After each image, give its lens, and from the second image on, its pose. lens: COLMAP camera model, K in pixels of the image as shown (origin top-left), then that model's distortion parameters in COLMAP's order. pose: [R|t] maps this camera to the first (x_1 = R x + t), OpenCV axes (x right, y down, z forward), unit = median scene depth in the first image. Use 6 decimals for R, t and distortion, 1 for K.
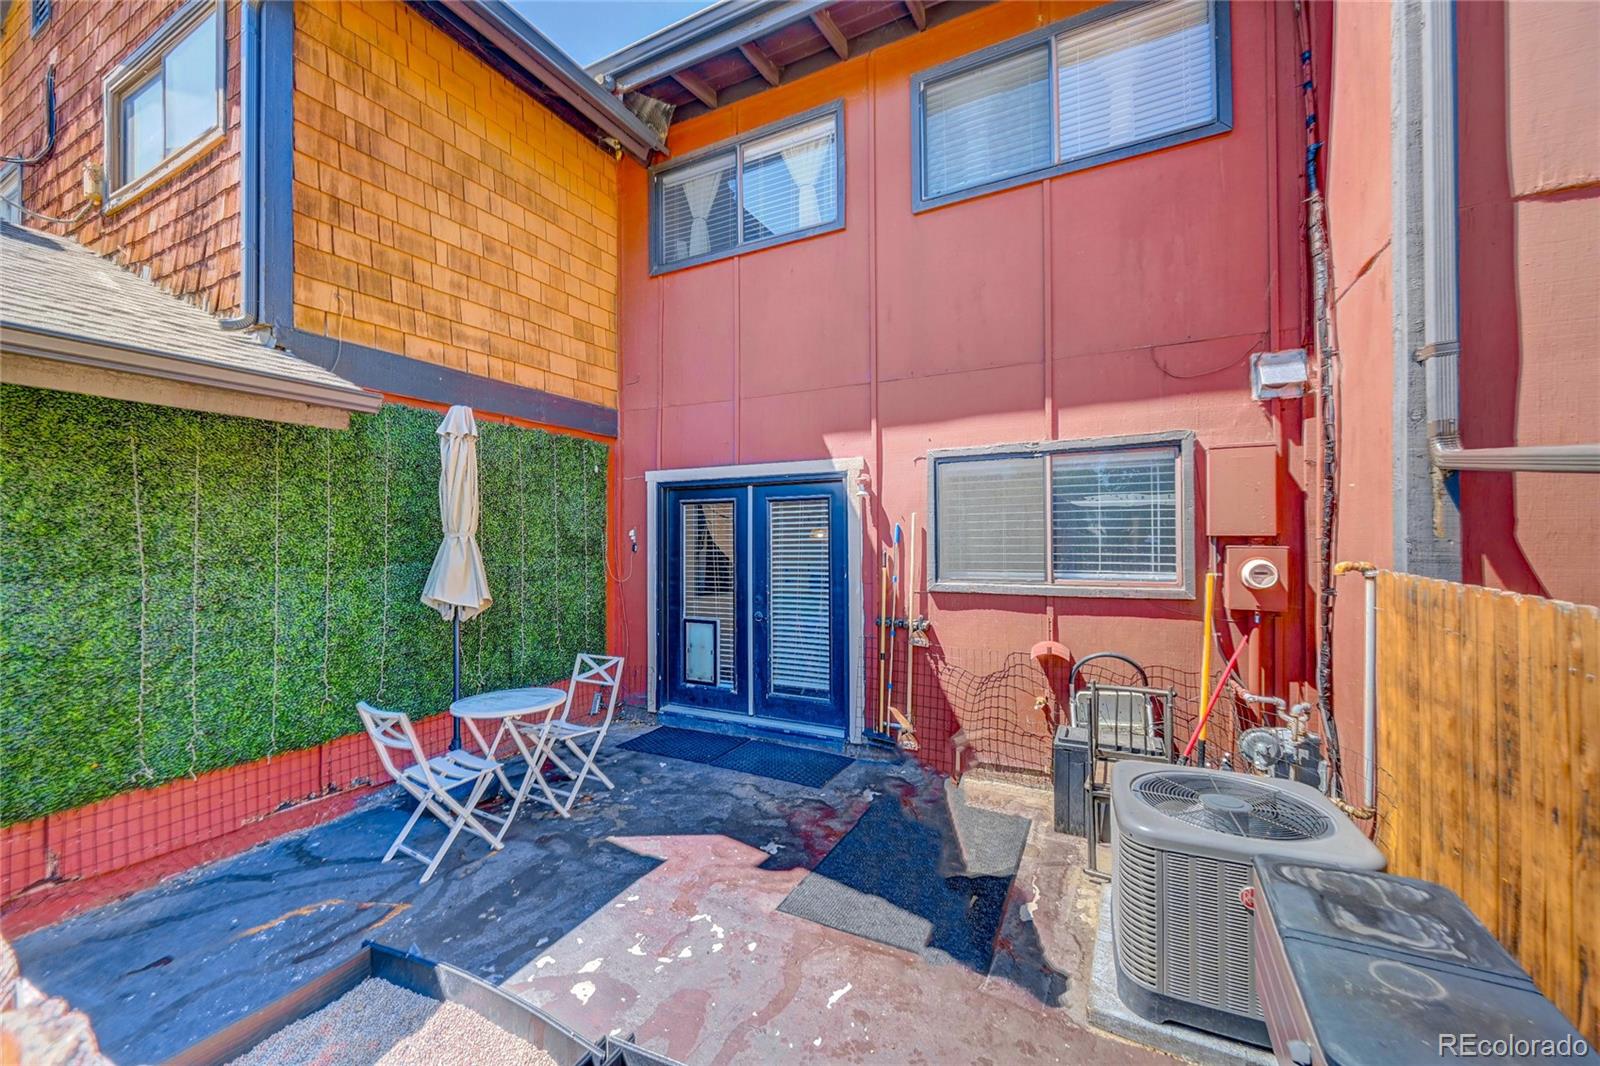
lens RADIAL K [[637.3, 0, 812.7], [0, 637.3, 530.8], [0, 0, 1]] dist [-0.002136, -0.000072]
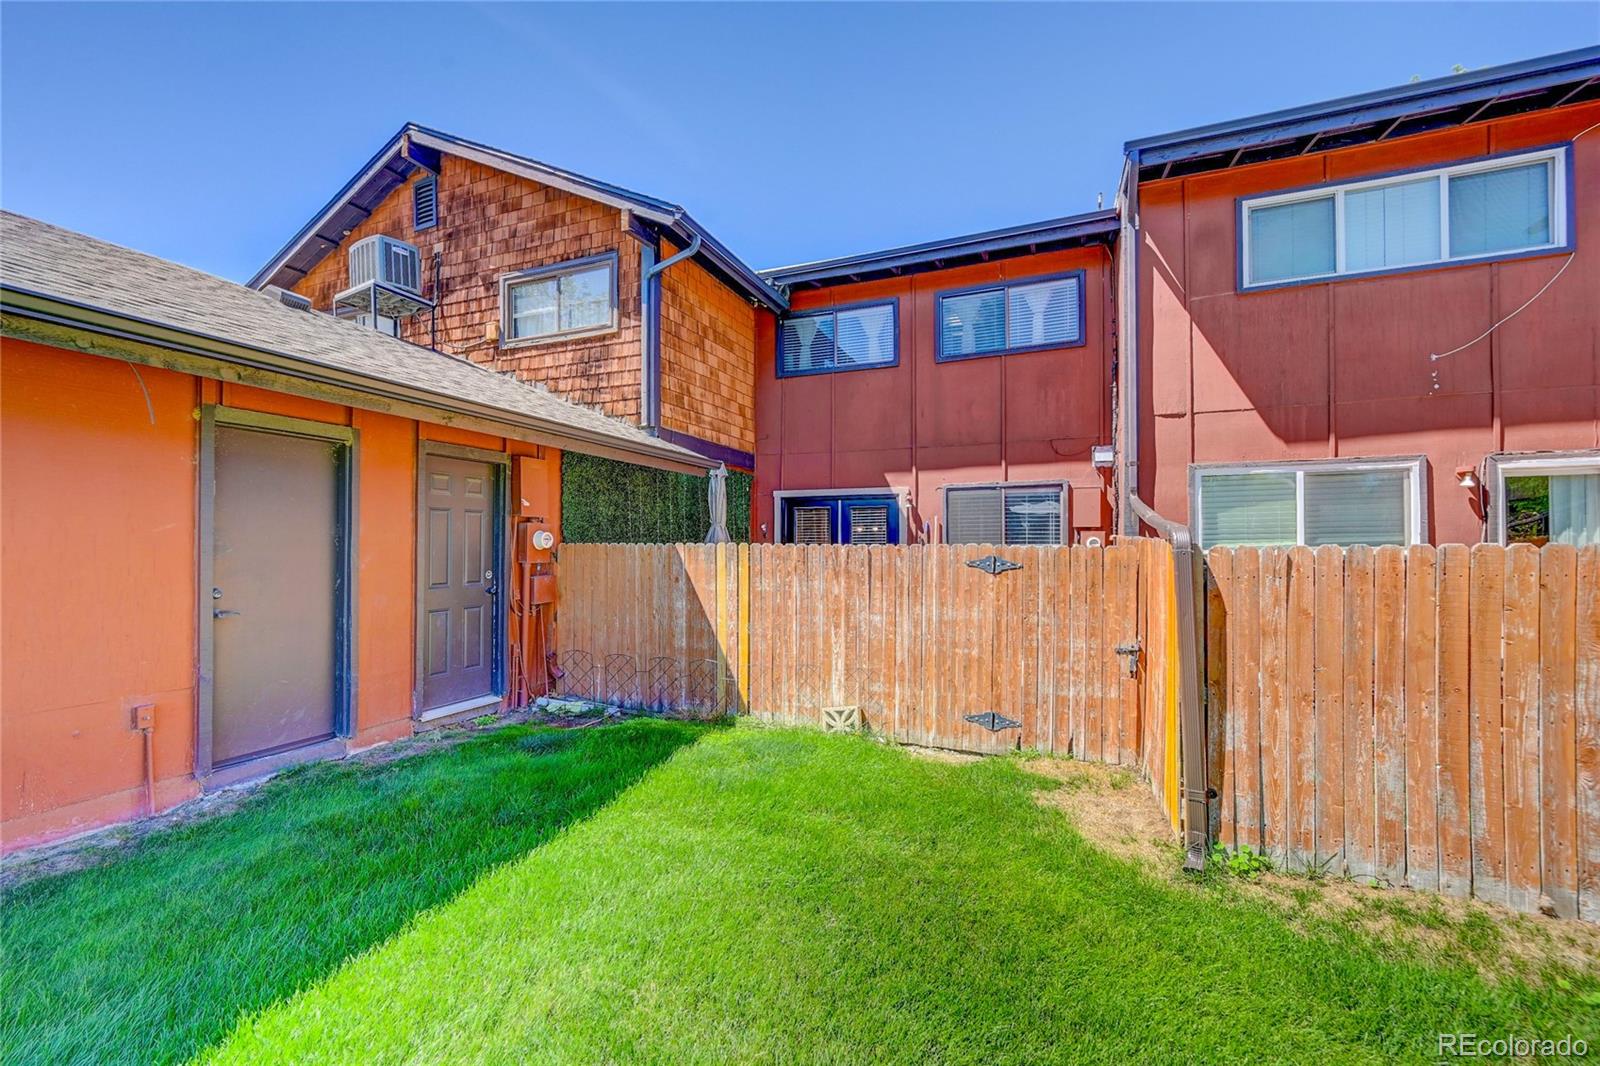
lens RADIAL K [[652.1, 0, 800.0], [0, 652.1, 533.0], [0, 0, 1]] dist [-0.001415, 0.000669]
pose [[0.997228, 0.006153, 0.074155, -0.394958], [-0.005902, 0.999976, -0.003605, 0.033457], [-0.074176, 0.003158, 0.997240, -0.944334]]
